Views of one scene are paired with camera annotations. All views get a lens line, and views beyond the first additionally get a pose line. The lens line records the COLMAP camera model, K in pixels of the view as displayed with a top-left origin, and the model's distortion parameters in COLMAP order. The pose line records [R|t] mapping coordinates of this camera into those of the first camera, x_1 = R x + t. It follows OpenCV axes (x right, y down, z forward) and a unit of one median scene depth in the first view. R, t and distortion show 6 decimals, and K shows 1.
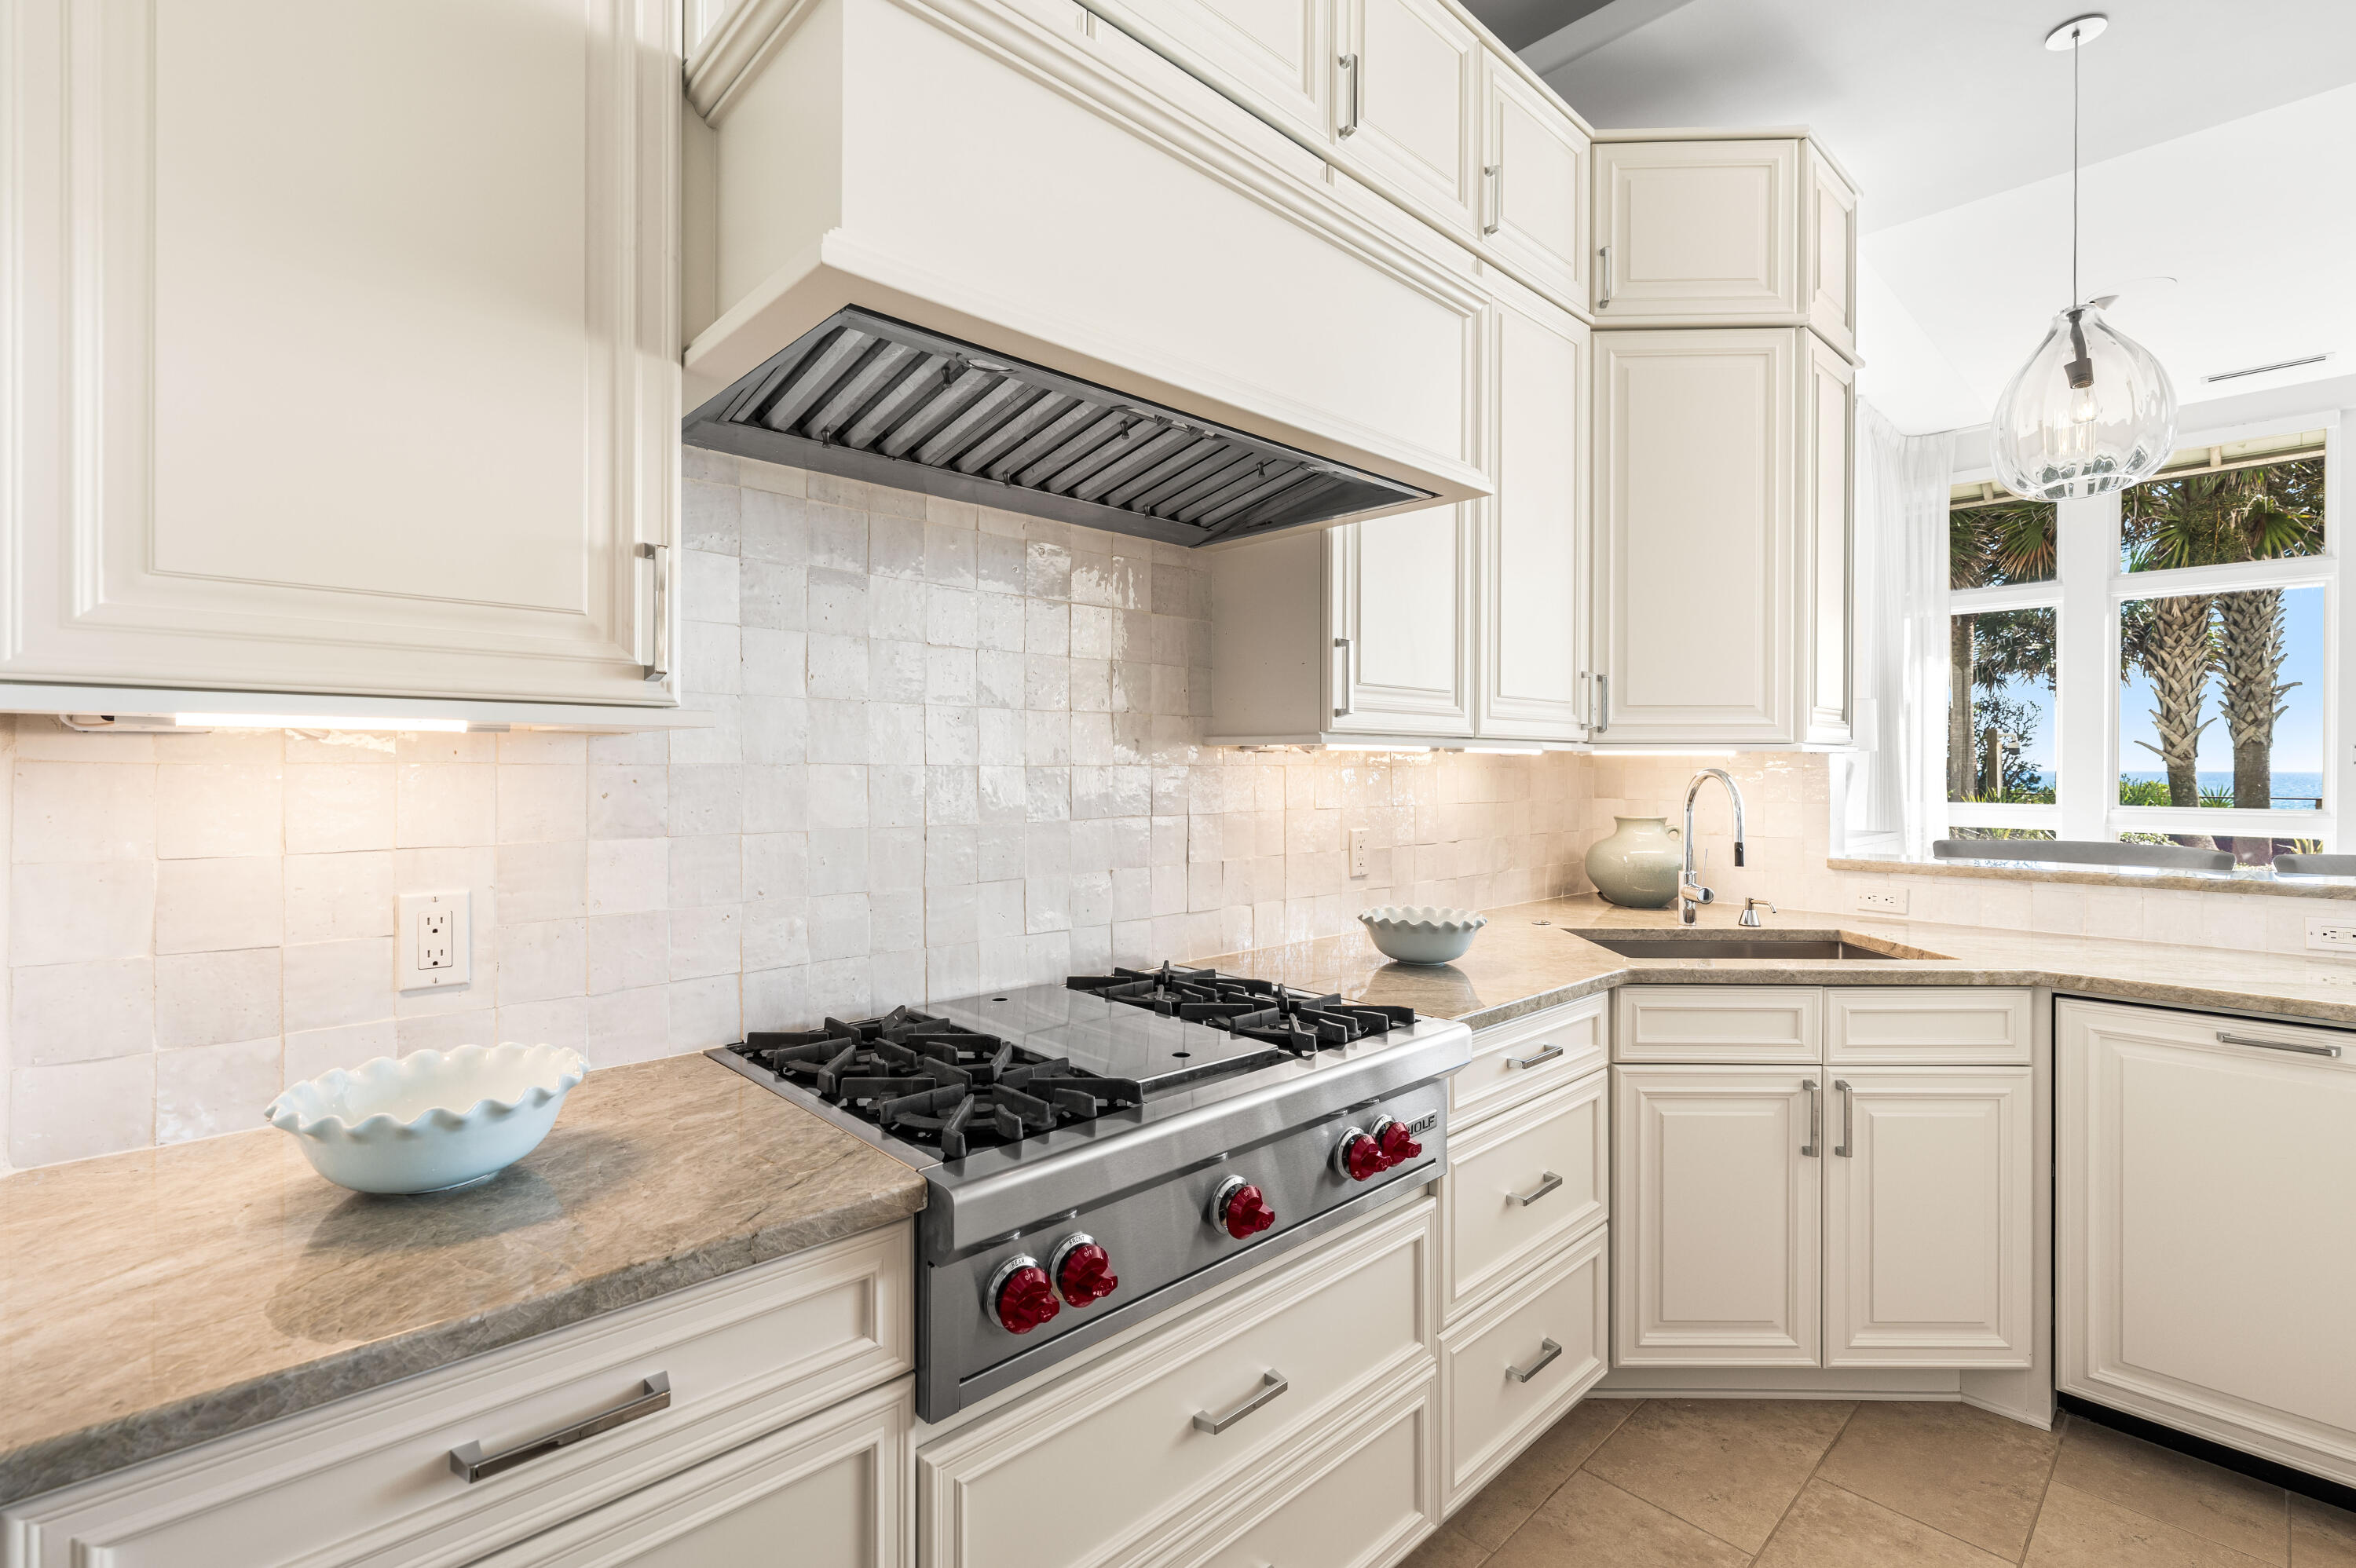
lens RADIAL K [[1045.2, 0, 1176.5], [0, 1045.2, 773.5], [0, 0, 1]] dist [-0.000961, -0.000124]
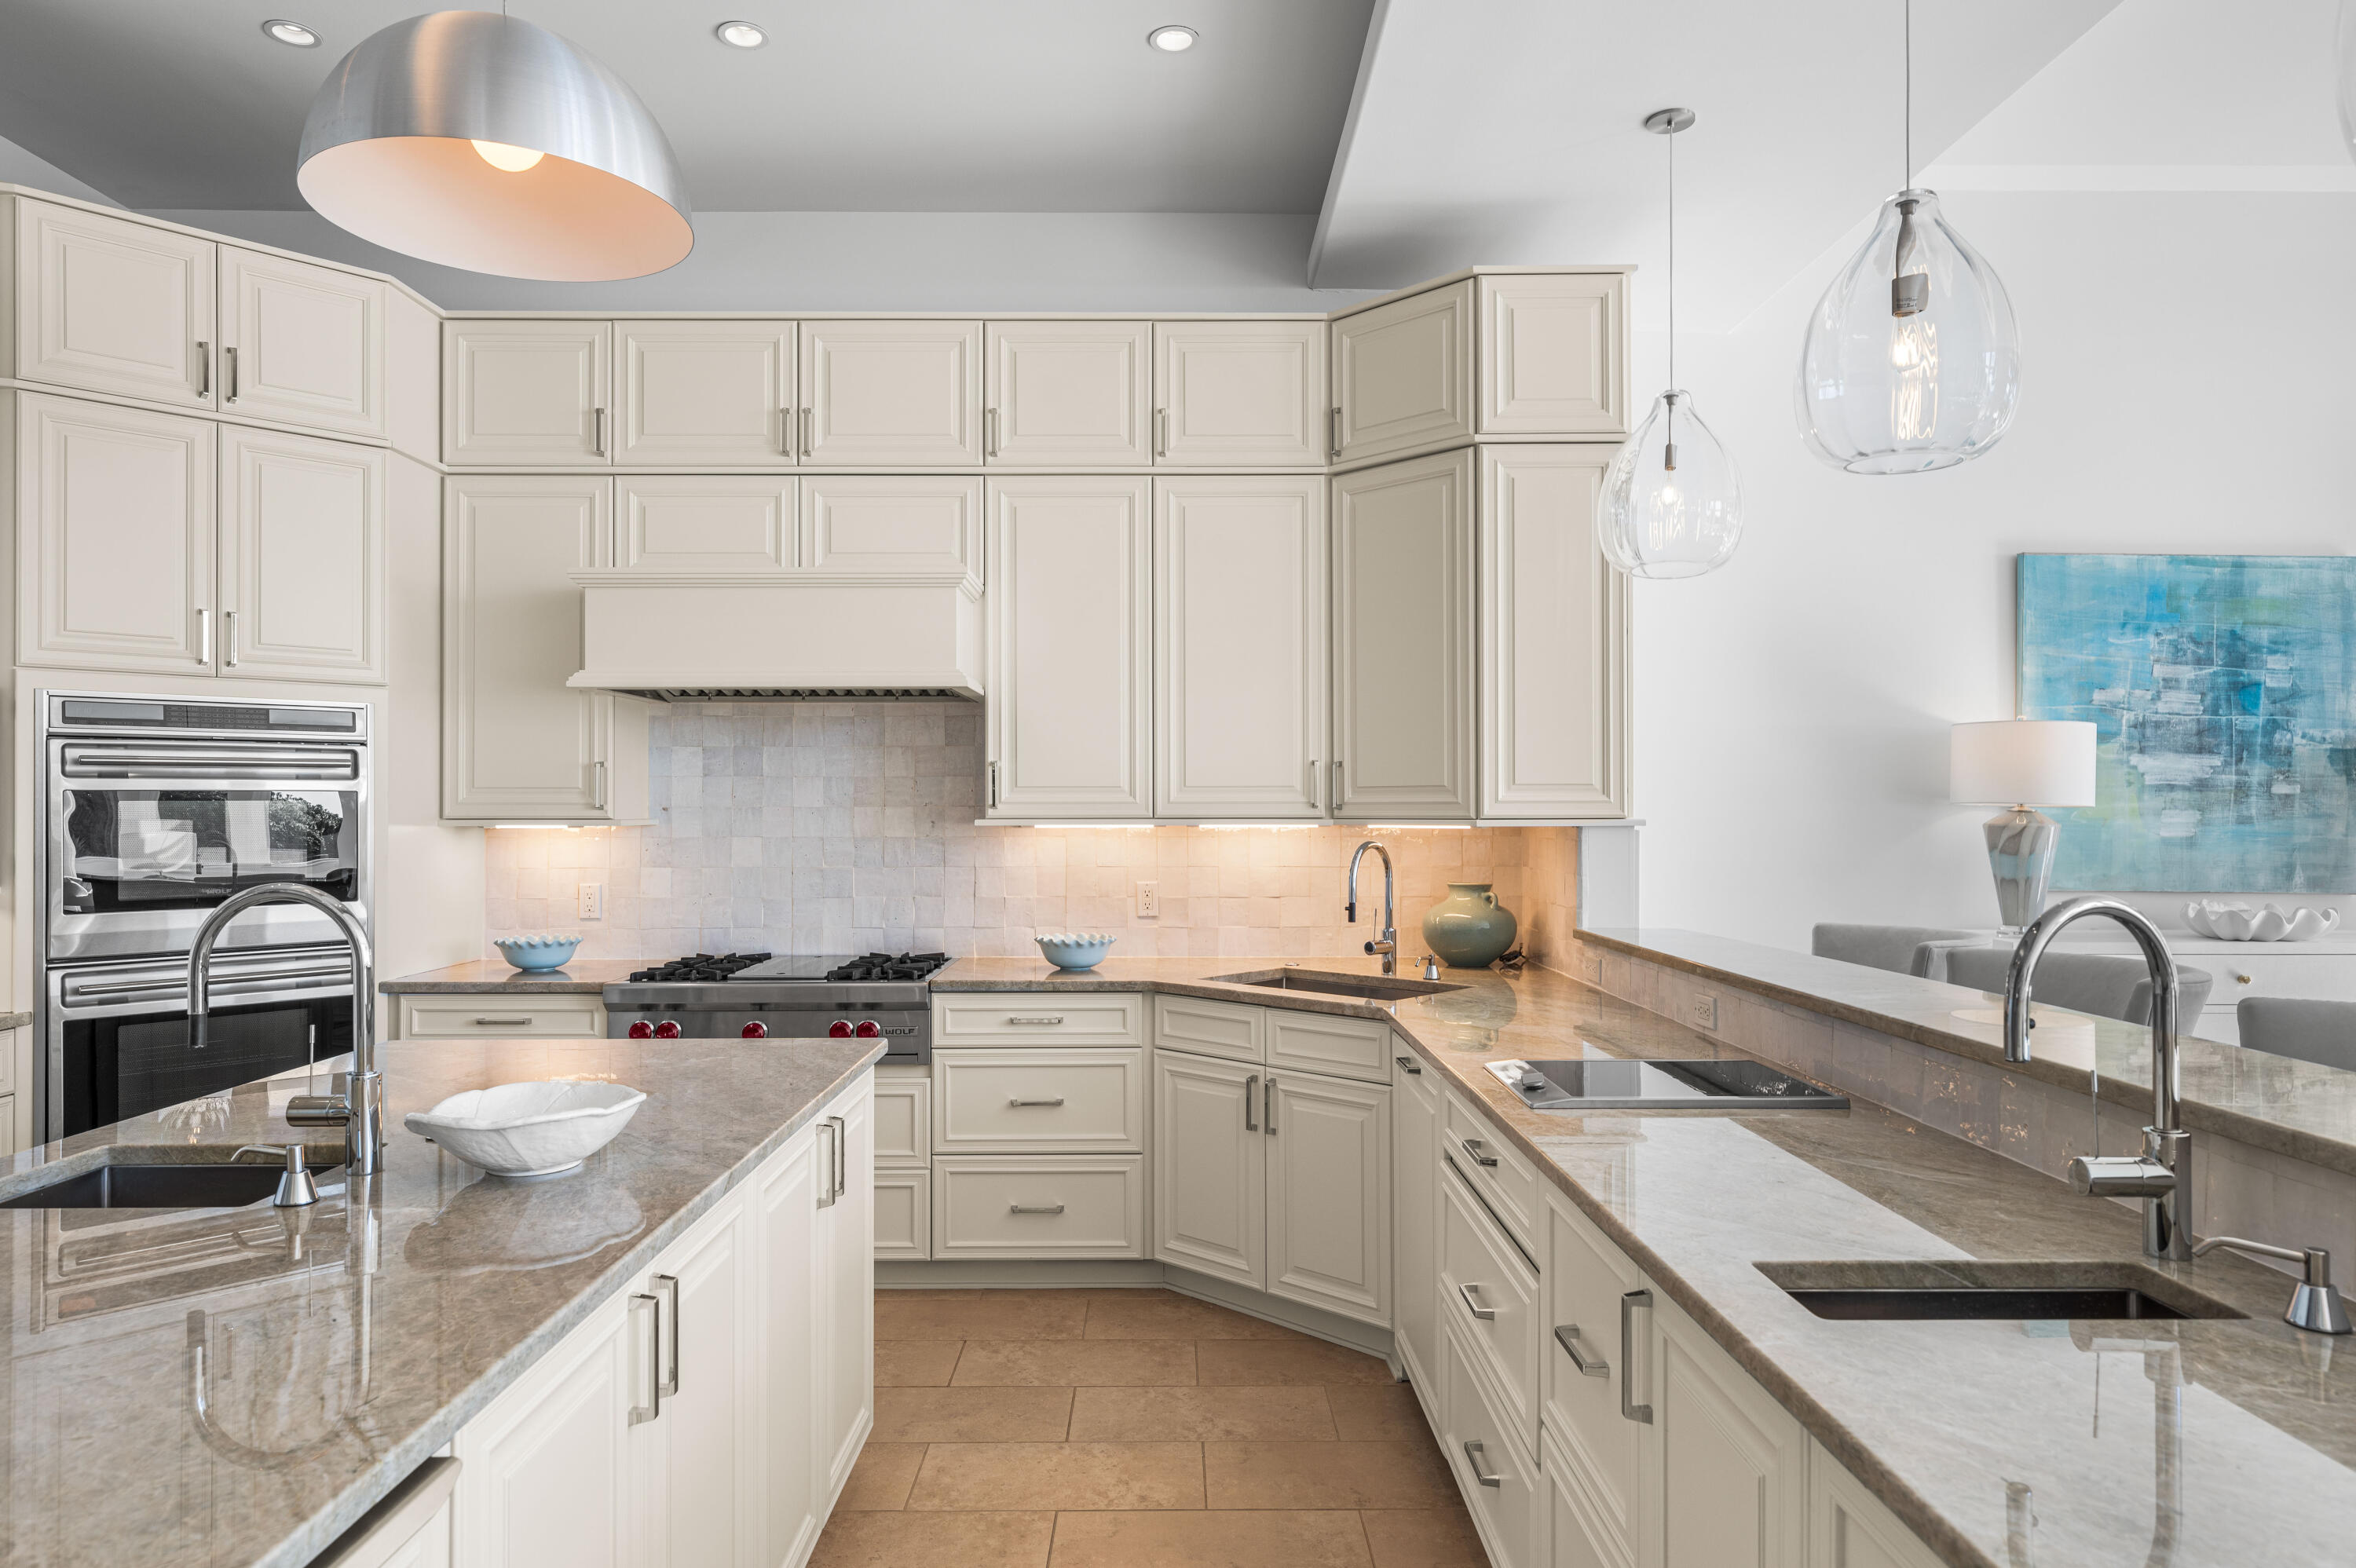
lens RADIAL K [[1413.5, 0, 1182.2], [0, 1413.5, 796.9], [0, 0, 1]] dist [-0.003645, -0.000348]
pose [[0.734610, -0.009088, -0.678429, 1.796522], [-0.001858, 0.999880, -0.015405, -0.037512], [0.678487, 0.012577, 0.734505, -0.411690]]
